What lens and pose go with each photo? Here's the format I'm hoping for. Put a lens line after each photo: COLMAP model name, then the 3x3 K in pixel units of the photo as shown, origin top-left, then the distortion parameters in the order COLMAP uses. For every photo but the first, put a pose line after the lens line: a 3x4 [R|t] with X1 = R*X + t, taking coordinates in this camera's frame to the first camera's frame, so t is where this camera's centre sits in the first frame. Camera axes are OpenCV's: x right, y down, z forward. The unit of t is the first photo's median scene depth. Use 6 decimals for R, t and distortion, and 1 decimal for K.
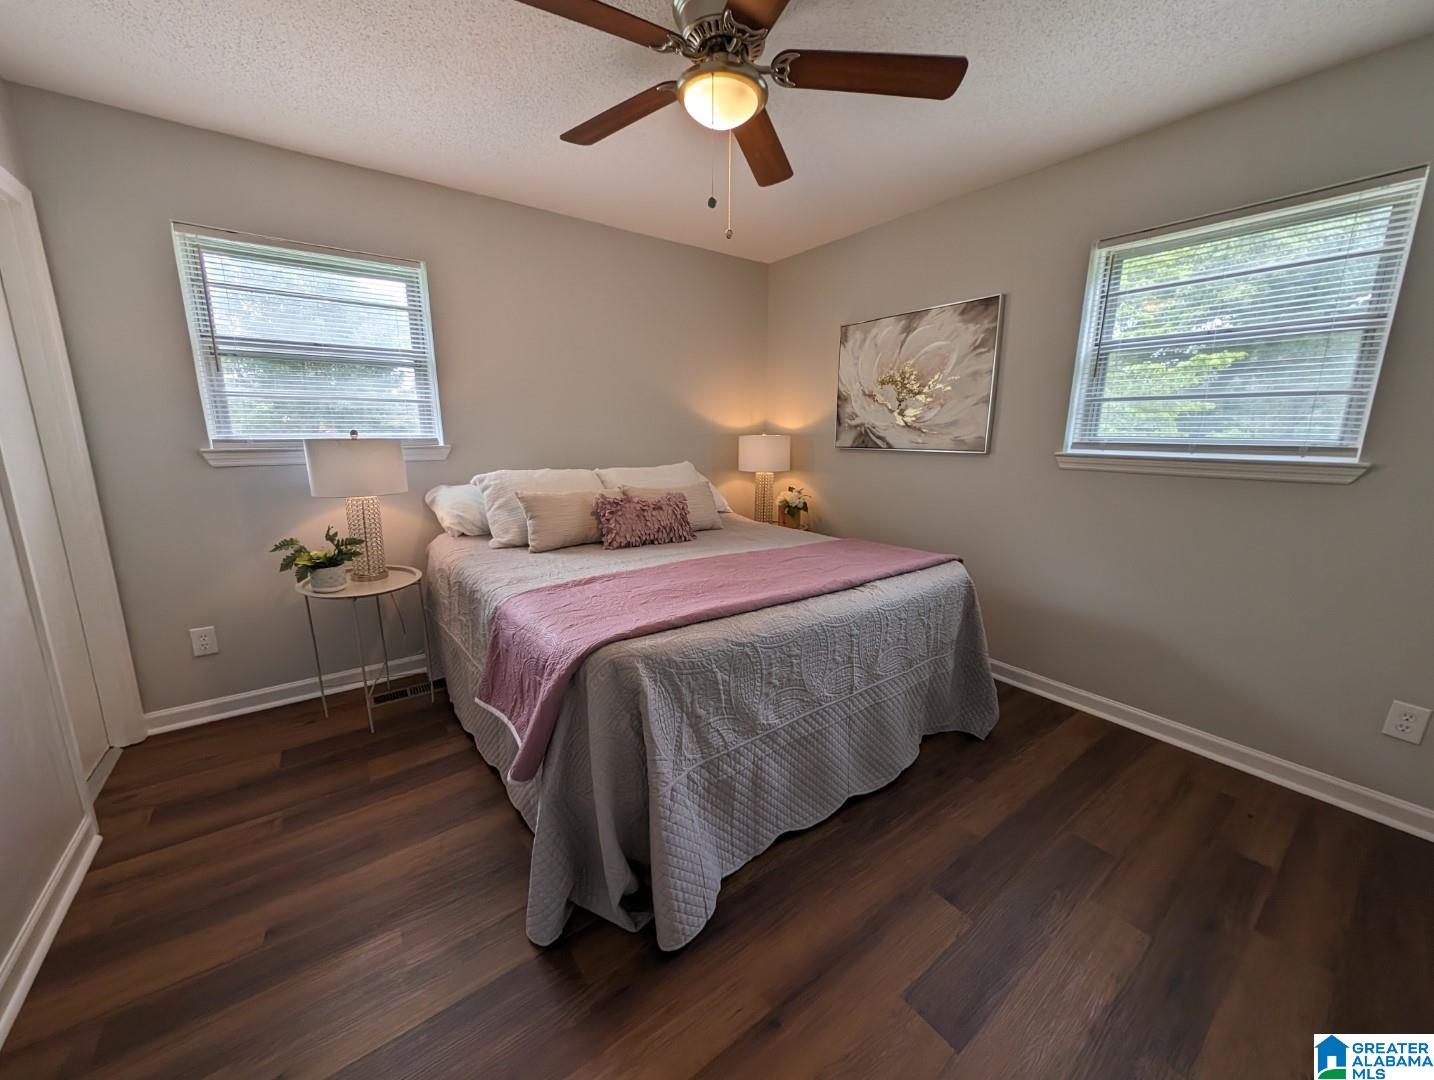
lens RADIAL K [[542.3, 0, 714.6], [0, 542.3, 540.6], [0, 0, 1]] dist [0.005368, -0.000541]
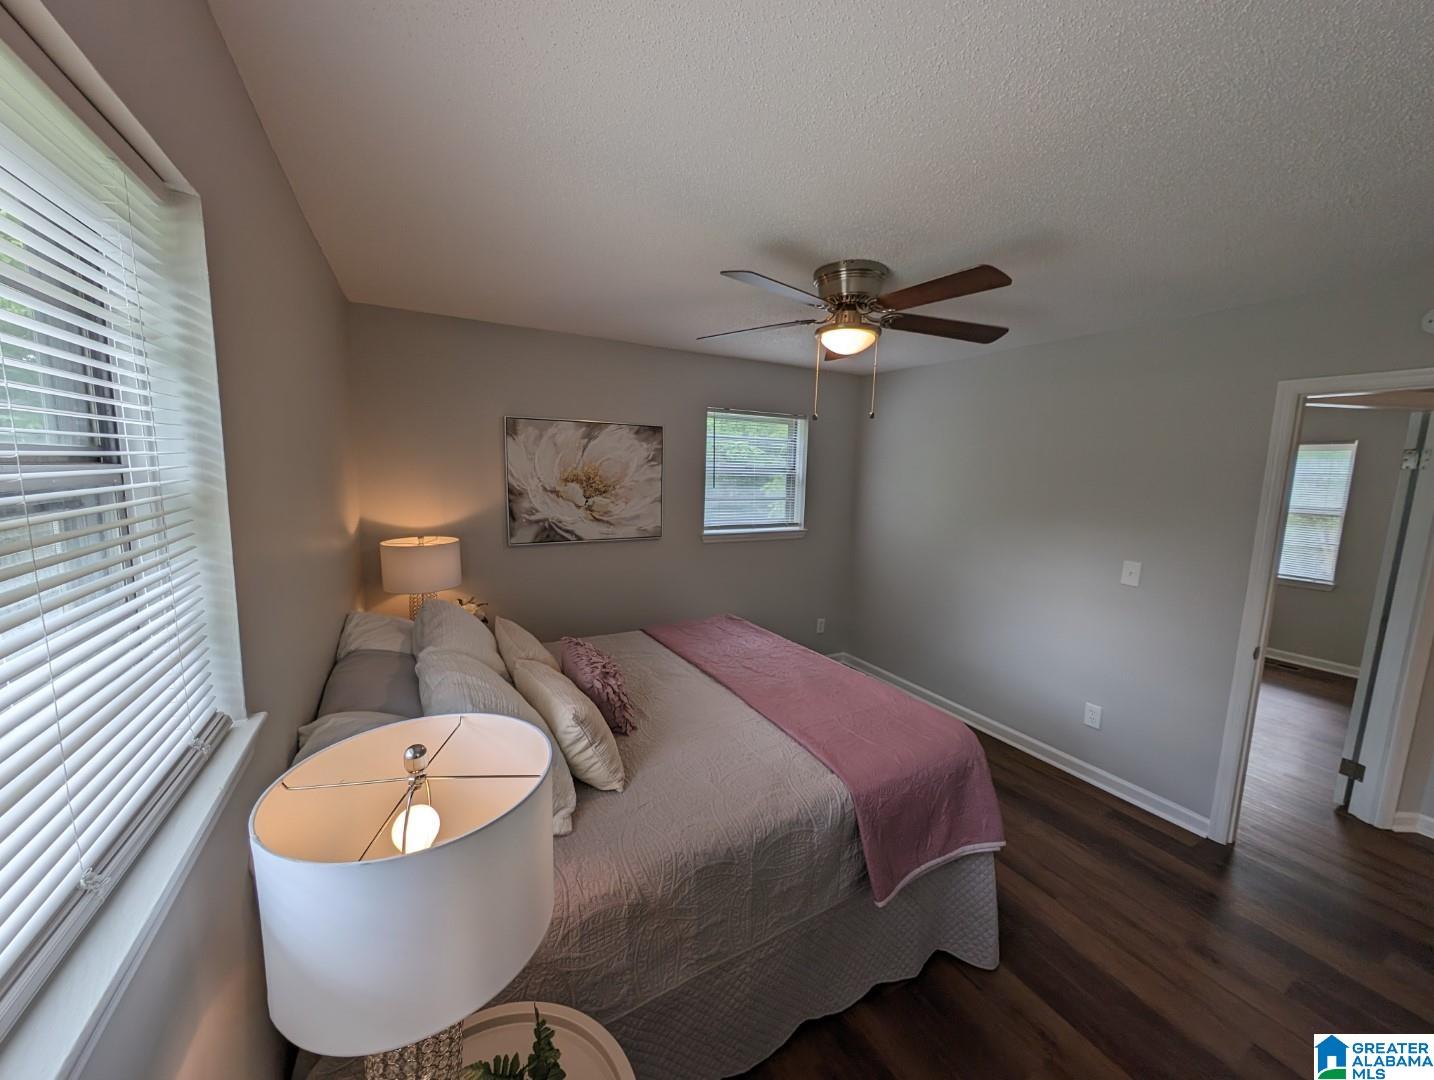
lens RADIAL K [[542.3, 0, 718.4], [0, 542.3, 539.6], [0, 0, 1]] dist [0.005368, -0.000541]
pose [[0.129669, -0.133796, 0.982489, -0.716698], [0.174503, 0.978469, 0.110218, -0.247643], [-0.976081, 0.157155, 0.150225, 0.582214]]
